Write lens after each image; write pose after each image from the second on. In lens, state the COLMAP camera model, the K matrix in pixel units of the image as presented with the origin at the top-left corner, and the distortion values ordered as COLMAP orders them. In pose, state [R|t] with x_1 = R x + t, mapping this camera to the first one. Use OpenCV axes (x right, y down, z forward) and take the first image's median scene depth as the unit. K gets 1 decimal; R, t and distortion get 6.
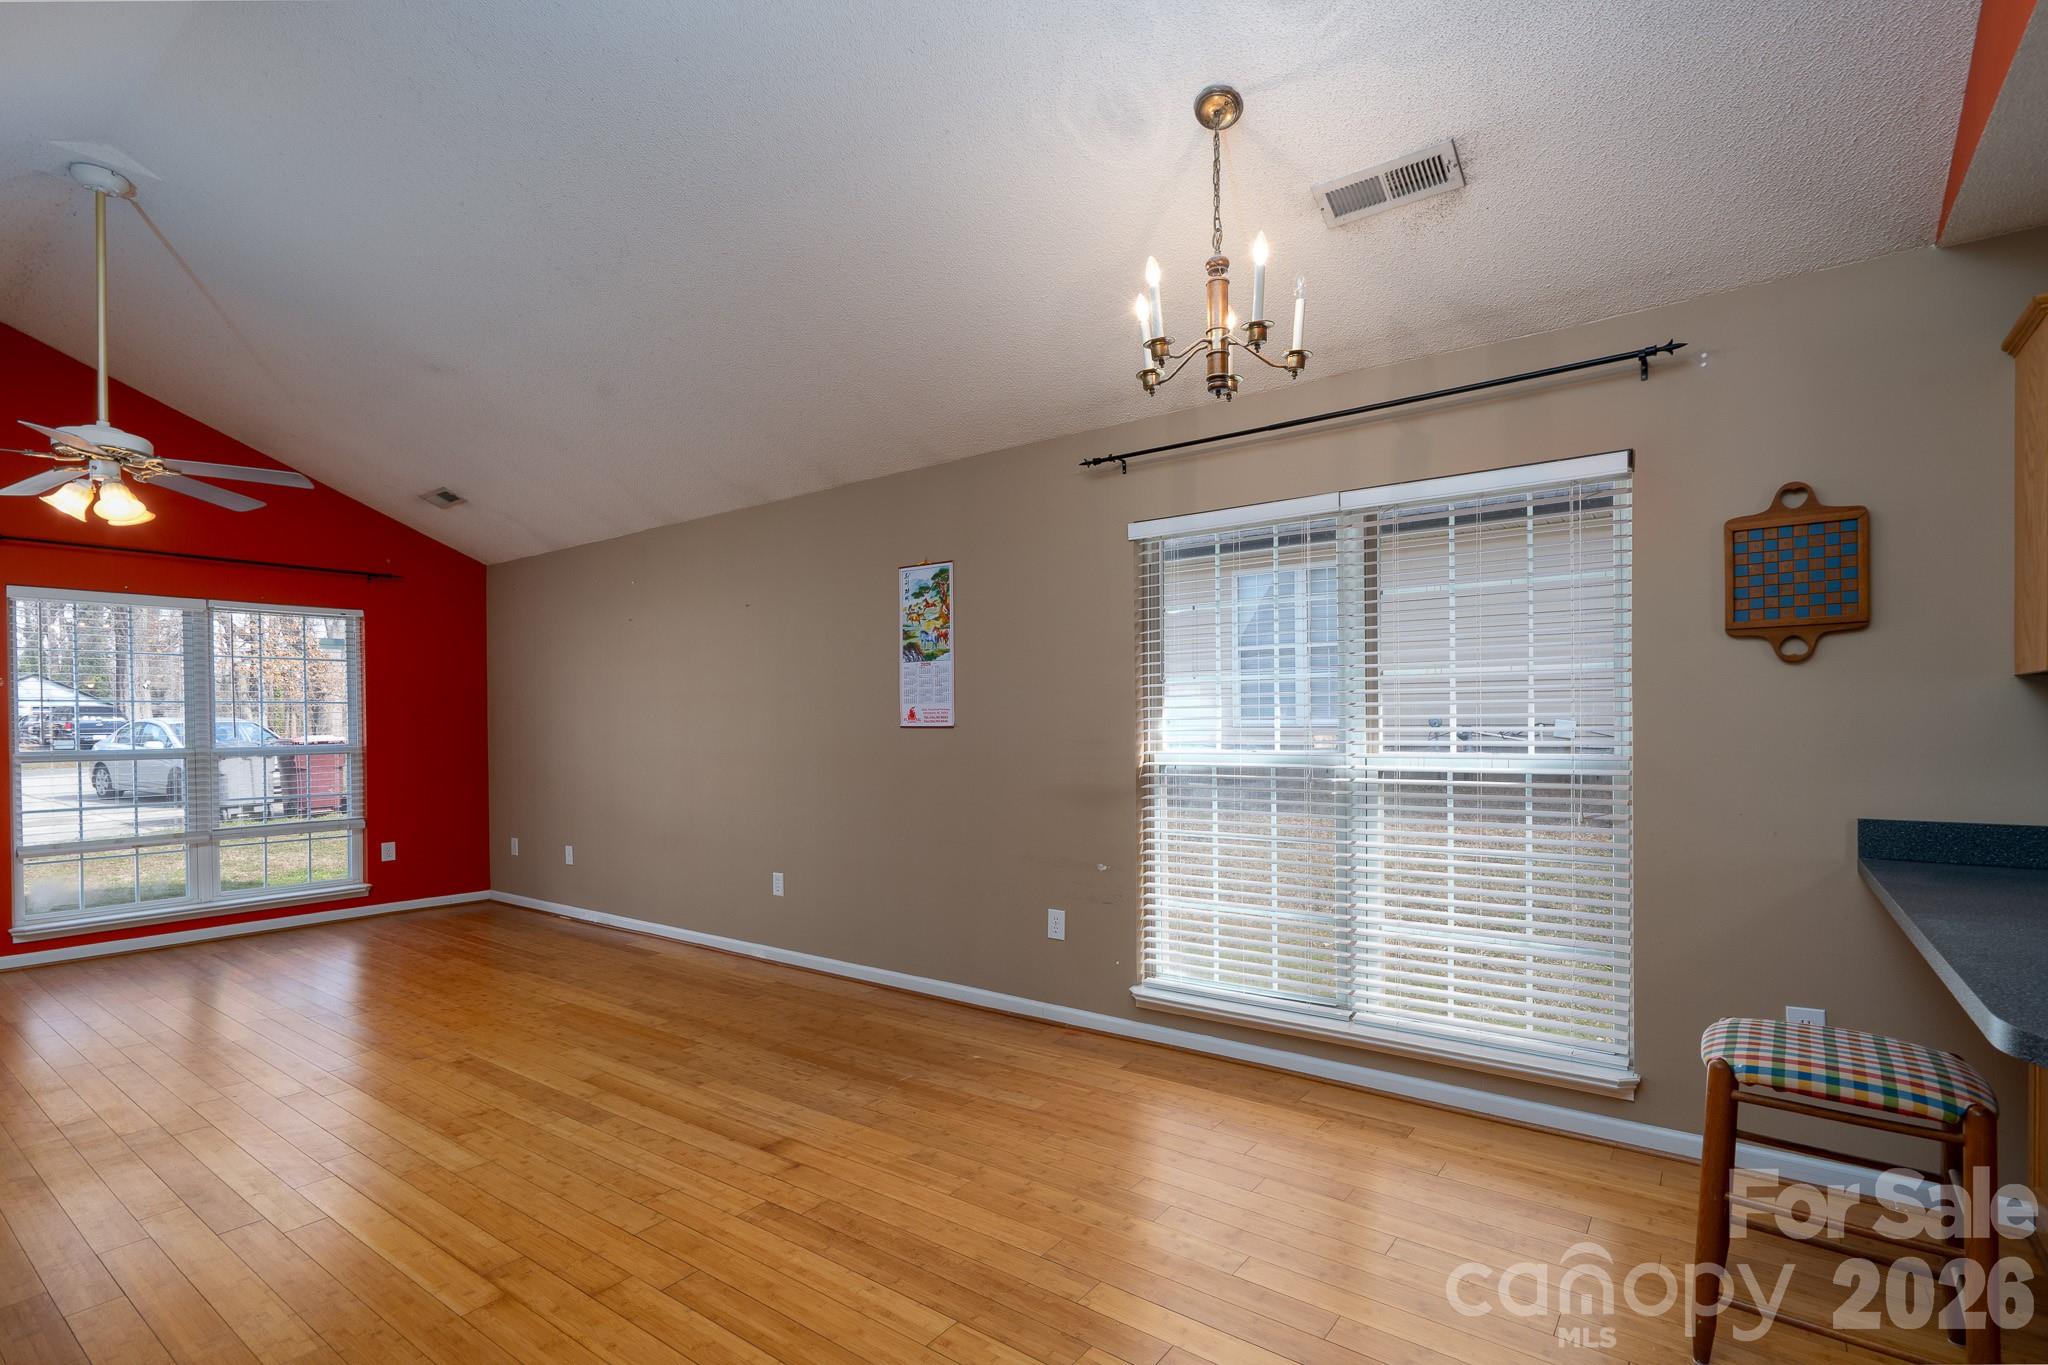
lens RADIAL K [[943.0, 0, 1020.7], [0, 943.0, 716.0], [0, 0, 1]] dist [-0.008840, 0.003726]
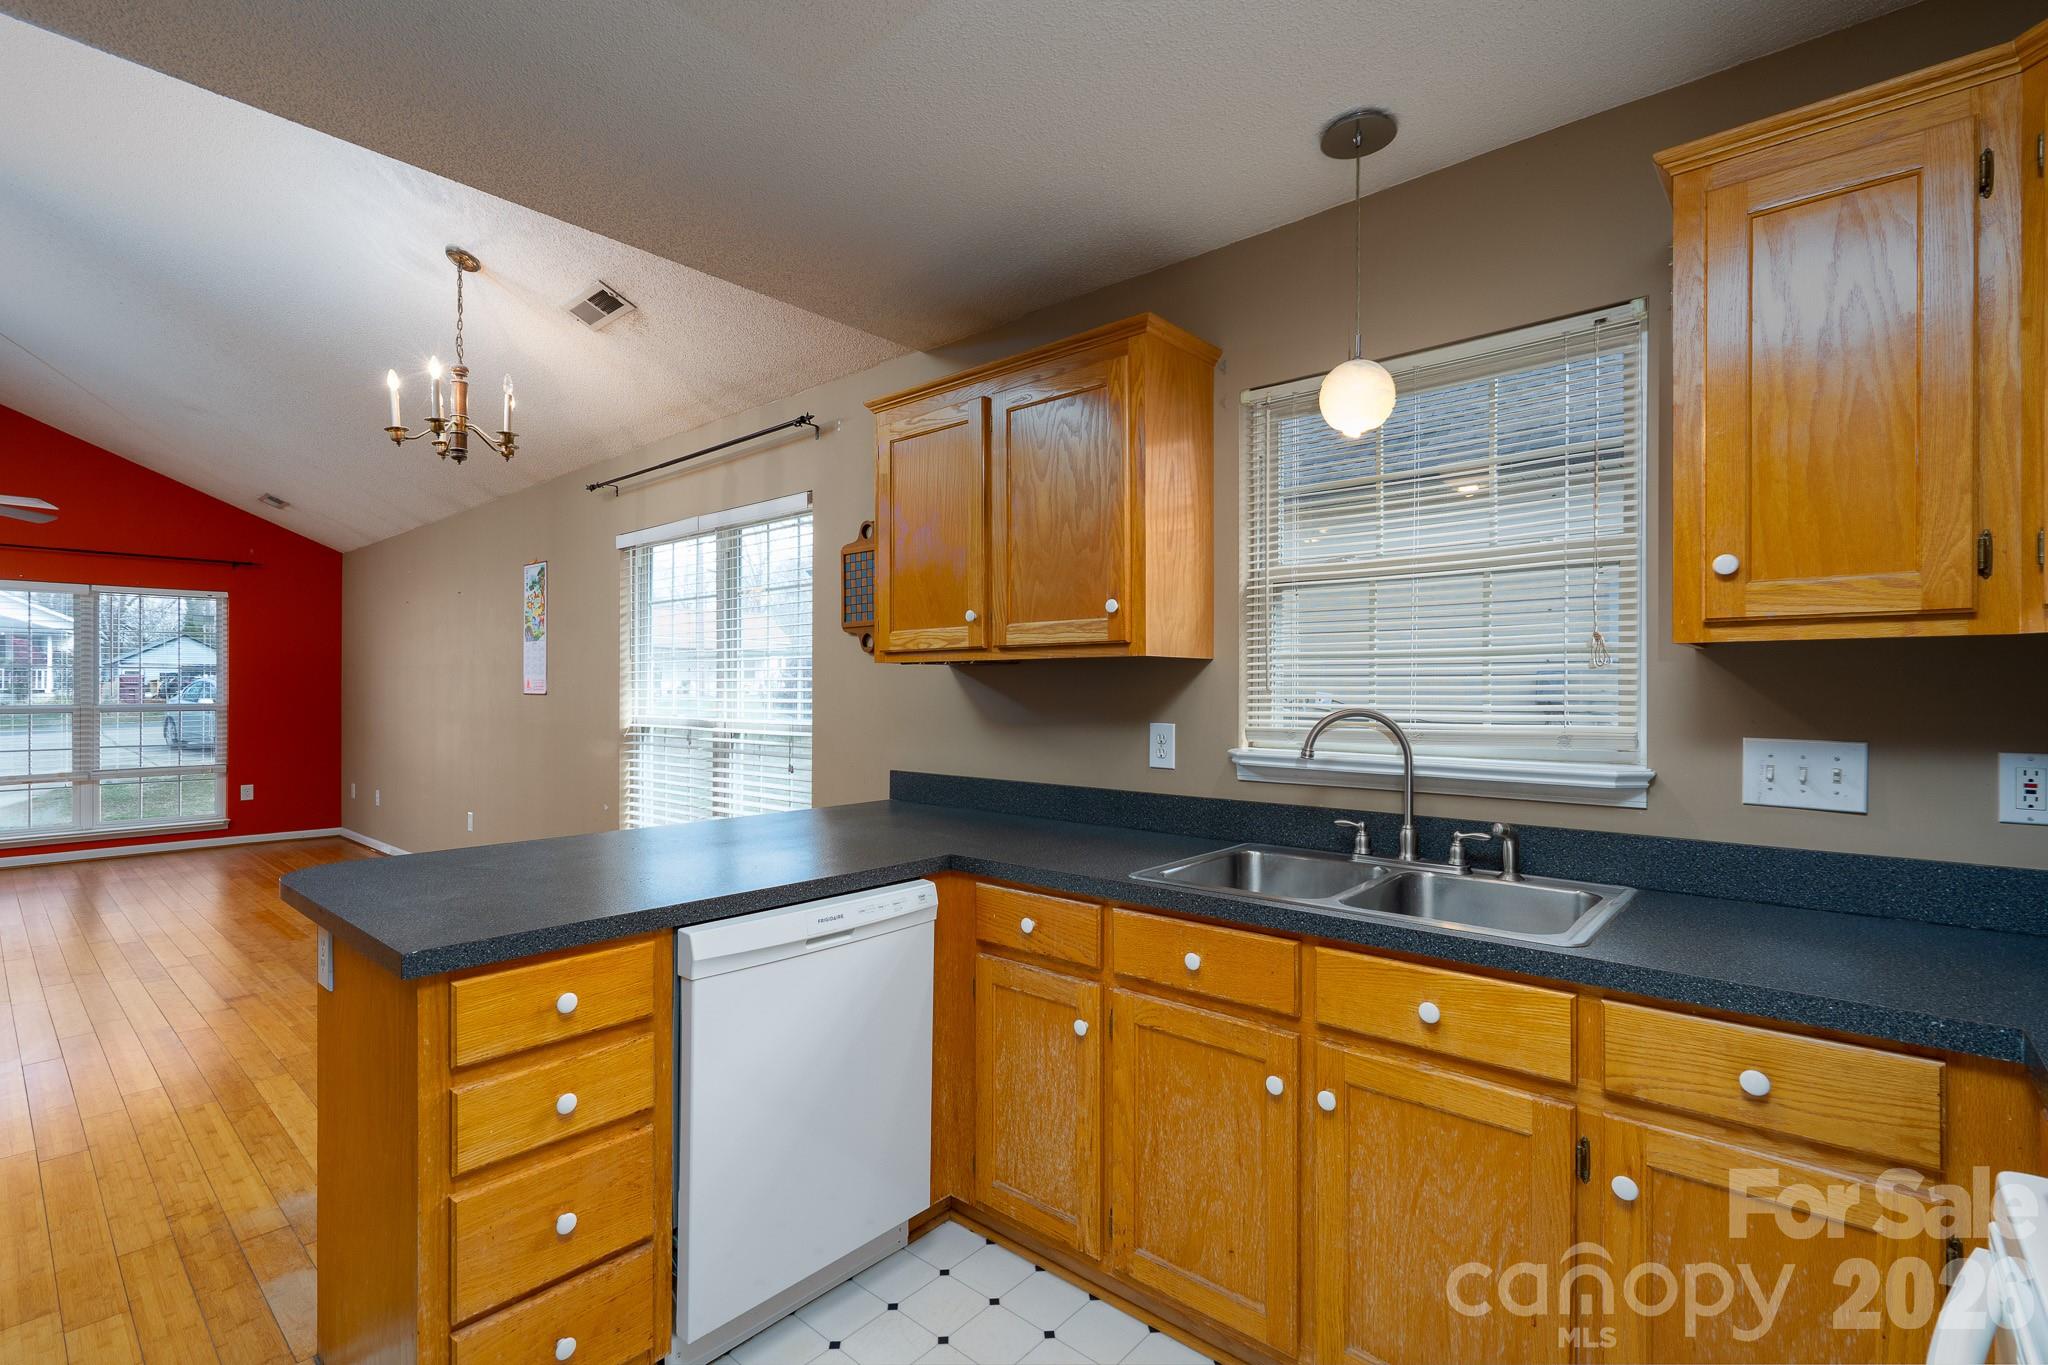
lens RADIAL K [[943.0, 0, 1034.9], [0, 943.0, 670.3], [0, 0, 1]] dist [-0.008840, 0.003726]
pose [[0.996446, 0.009345, -0.083714, 0.519282], [-0.010519, 0.999852, -0.013604, -0.007584], [0.083574, 0.014436, 0.996397, -0.139112]]
